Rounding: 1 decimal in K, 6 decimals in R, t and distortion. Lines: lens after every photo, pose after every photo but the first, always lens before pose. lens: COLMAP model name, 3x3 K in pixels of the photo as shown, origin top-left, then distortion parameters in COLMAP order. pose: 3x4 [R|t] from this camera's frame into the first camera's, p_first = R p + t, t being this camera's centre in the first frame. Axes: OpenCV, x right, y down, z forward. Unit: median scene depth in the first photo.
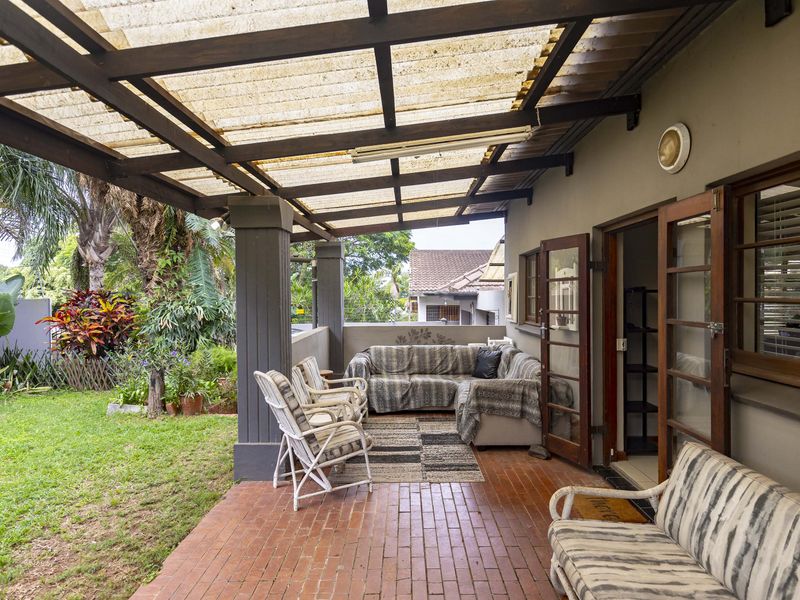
lens RADIAL K [[492.4, 0, 400.0], [0, 492.4, 300.0], [0, 0, 1]] dist [-0.001266, -0.000478]
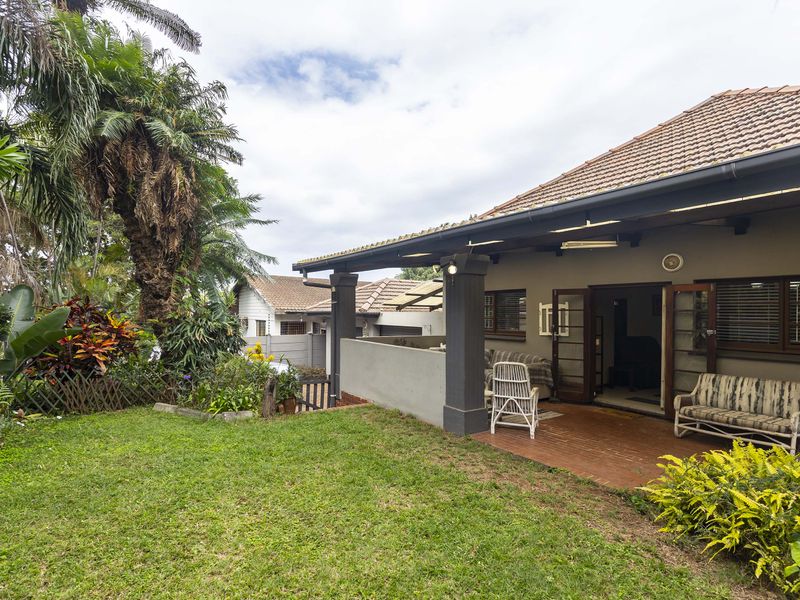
lens RADIAL K [[406.4, 0, 398.9], [0, 406.4, 317.2], [0, 0, 1]] dist [0.002706, 0.000182]
pose [[0.814488, 0.010989, 0.580076, -1.249798], [-0.011701, 0.999928, -0.002512, -0.002002], [-0.580062, -0.004741, 0.814559, 0.073500]]
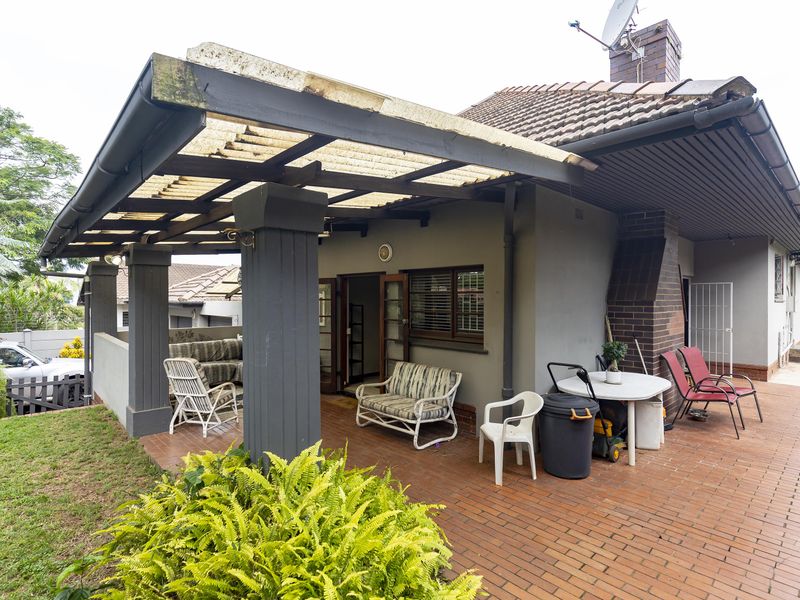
lens RADIAL K [[413.6, 0, 400.0], [0, 413.6, 300.0], [0, 0, 1]] dist [0.003128, 0.000221]
pose [[0.720292, 0.004492, 0.693656, -0.617236], [0.001805, 0.999964, -0.008350, -0.028403], [-0.693668, 0.007267, 0.720258, -0.426369]]
